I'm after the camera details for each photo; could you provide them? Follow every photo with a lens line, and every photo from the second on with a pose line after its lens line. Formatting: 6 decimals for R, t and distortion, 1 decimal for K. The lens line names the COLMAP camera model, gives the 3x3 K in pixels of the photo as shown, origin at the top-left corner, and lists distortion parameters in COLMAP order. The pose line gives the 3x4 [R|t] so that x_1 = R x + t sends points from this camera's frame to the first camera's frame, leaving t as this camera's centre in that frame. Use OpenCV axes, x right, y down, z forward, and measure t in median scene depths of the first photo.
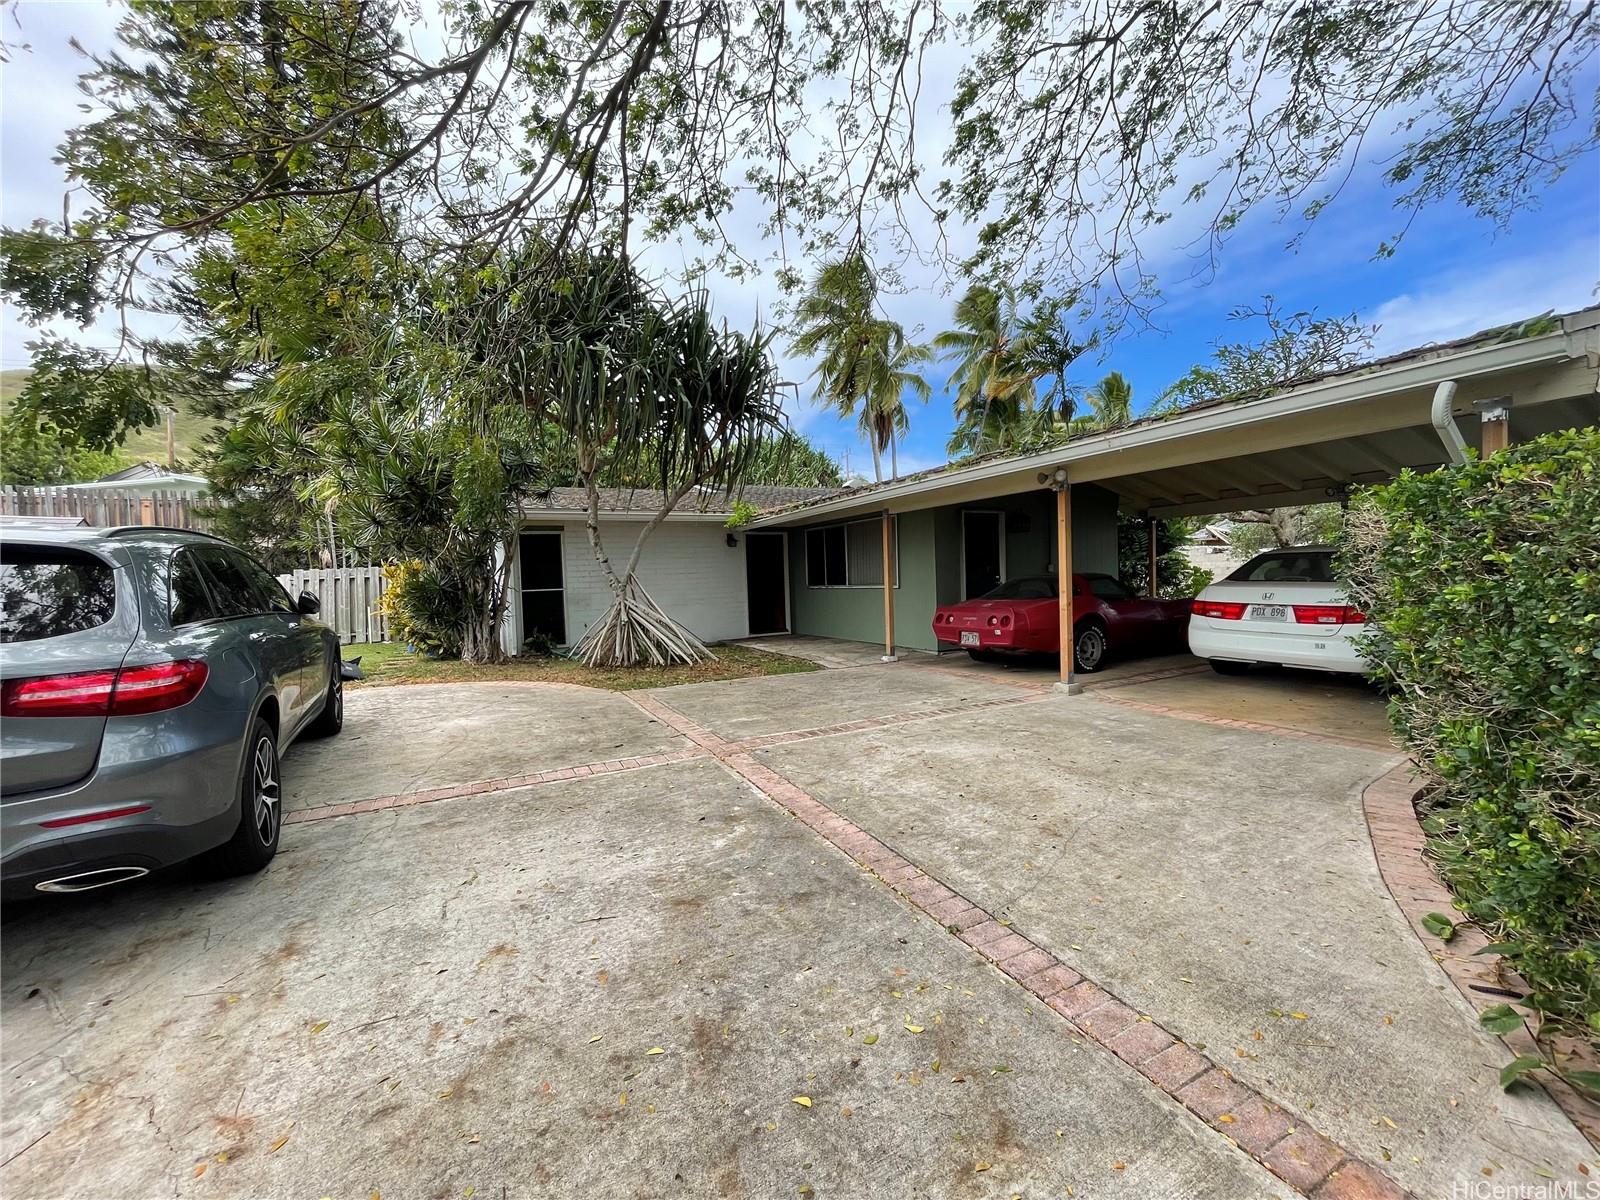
lens RADIAL K [[654.1, 0, 800.0], [0, 654.1, 600.0], [0, 0, 1]] dist [-0.012640, 0.006262]
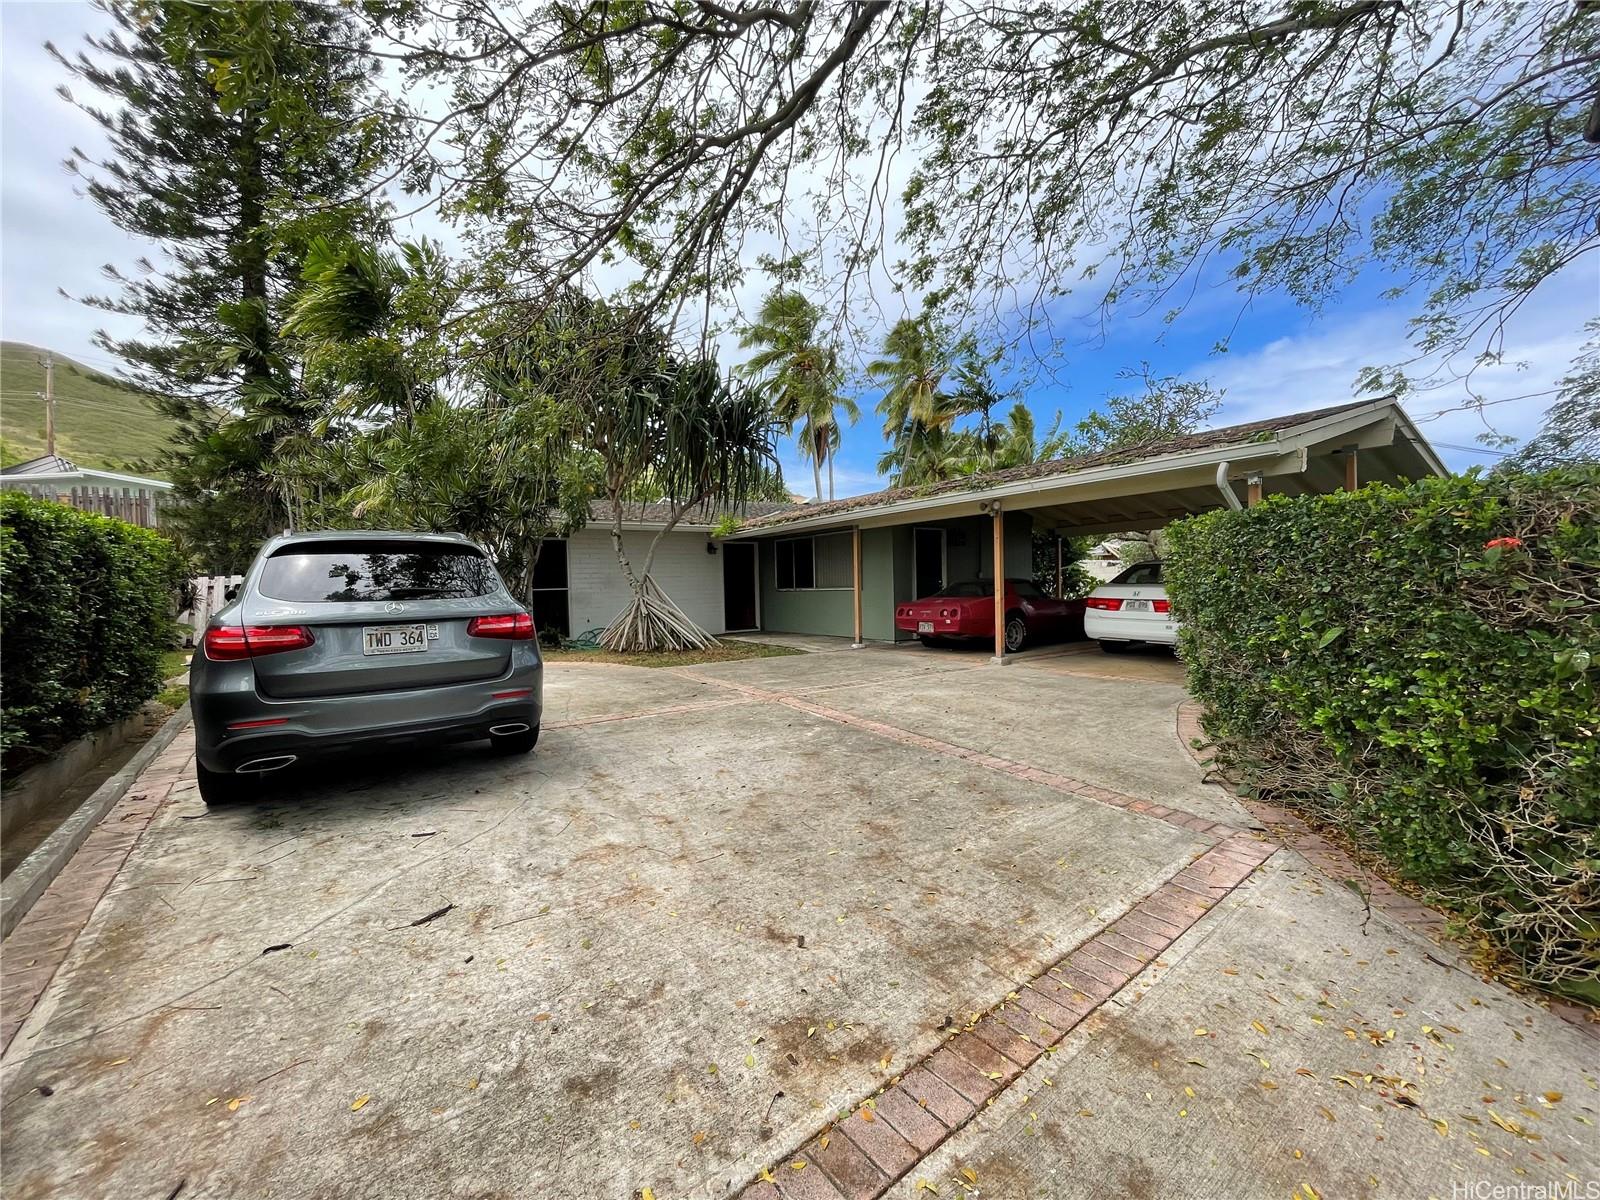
lens RADIAL K [[654.1, 0, 800.0], [0, 654.1, 600.0], [0, 0, 1]] dist [-0.012640, 0.006262]
pose [[0.992767, 0.007352, 0.119833, -0.113229], [-0.005471, 0.999857, -0.016020, 0.021583], [-0.119933, 0.015249, 0.992665, -0.202949]]
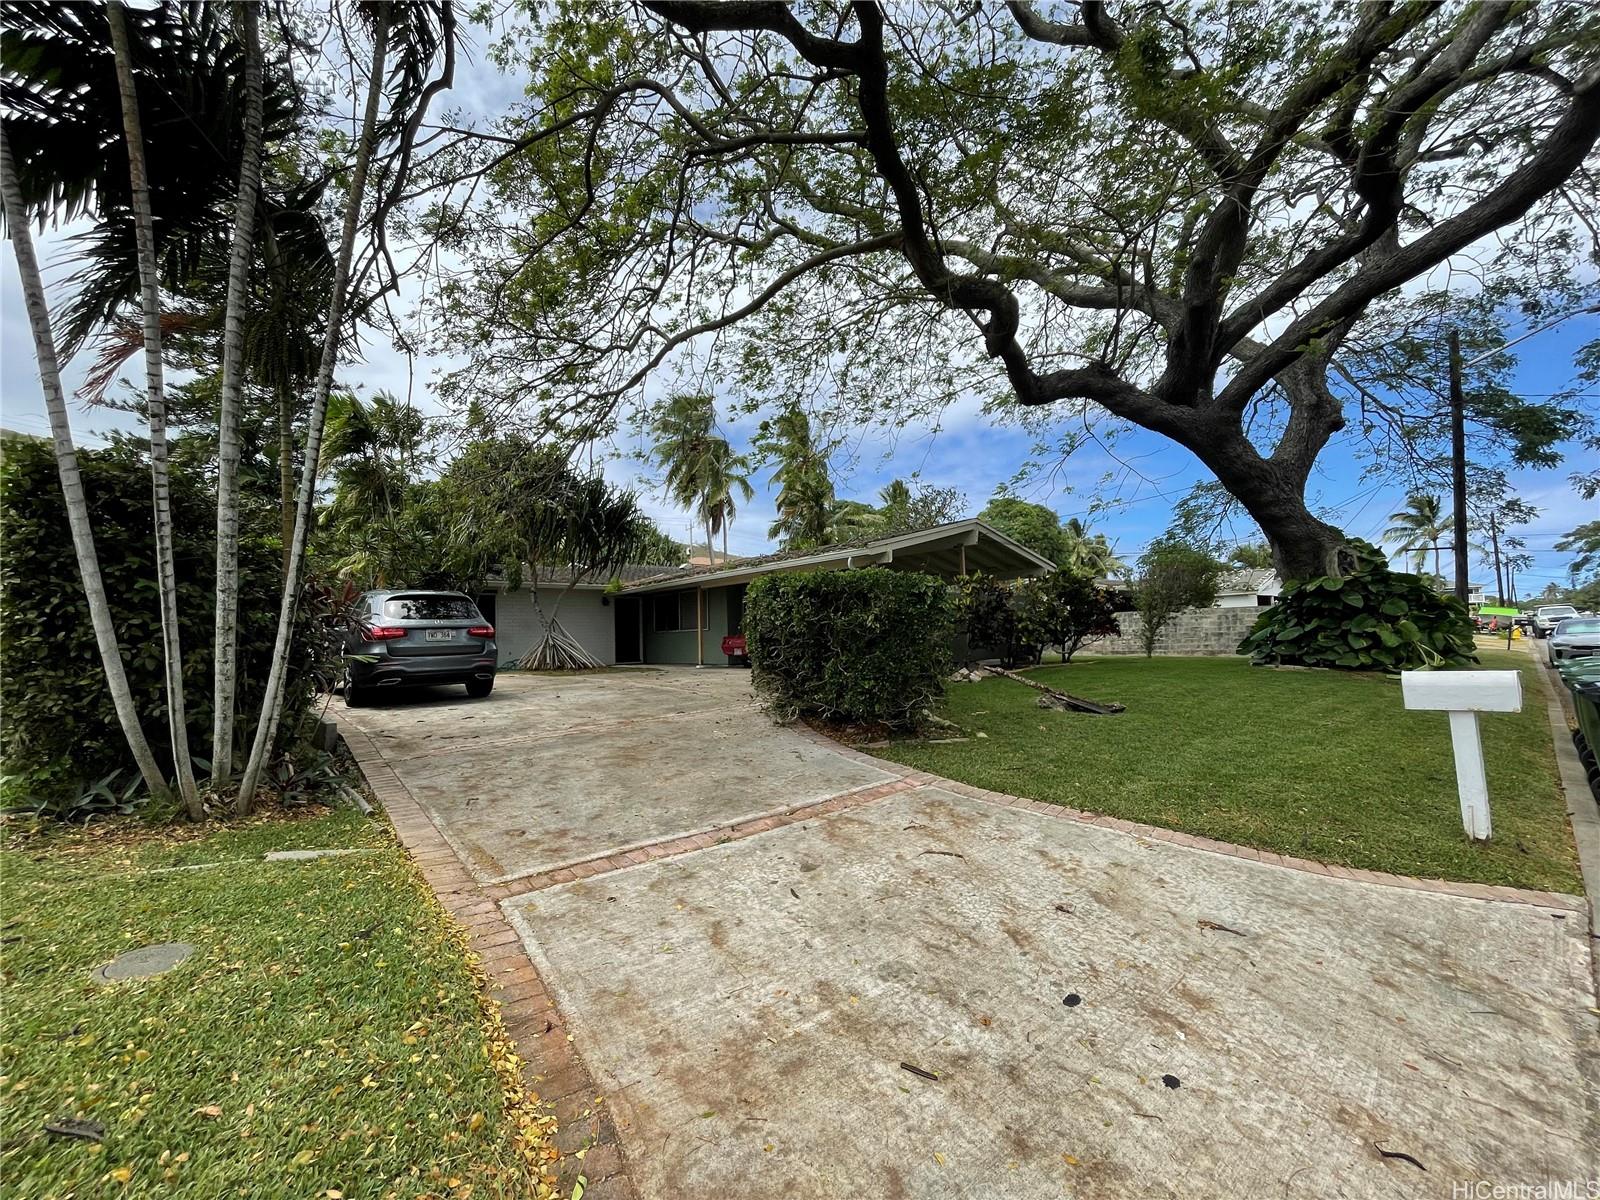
lens RADIAL K [[654.1, 0, 800.0], [0, 654.1, 600.0], [0, 0, 1]] dist [-0.012640, 0.006262]
pose [[0.972762, 0.020033, 0.230939, -0.018118], [0.003357, 0.994937, -0.100447, 0.082257], [-0.231782, 0.098487, 0.967769, -0.799396]]
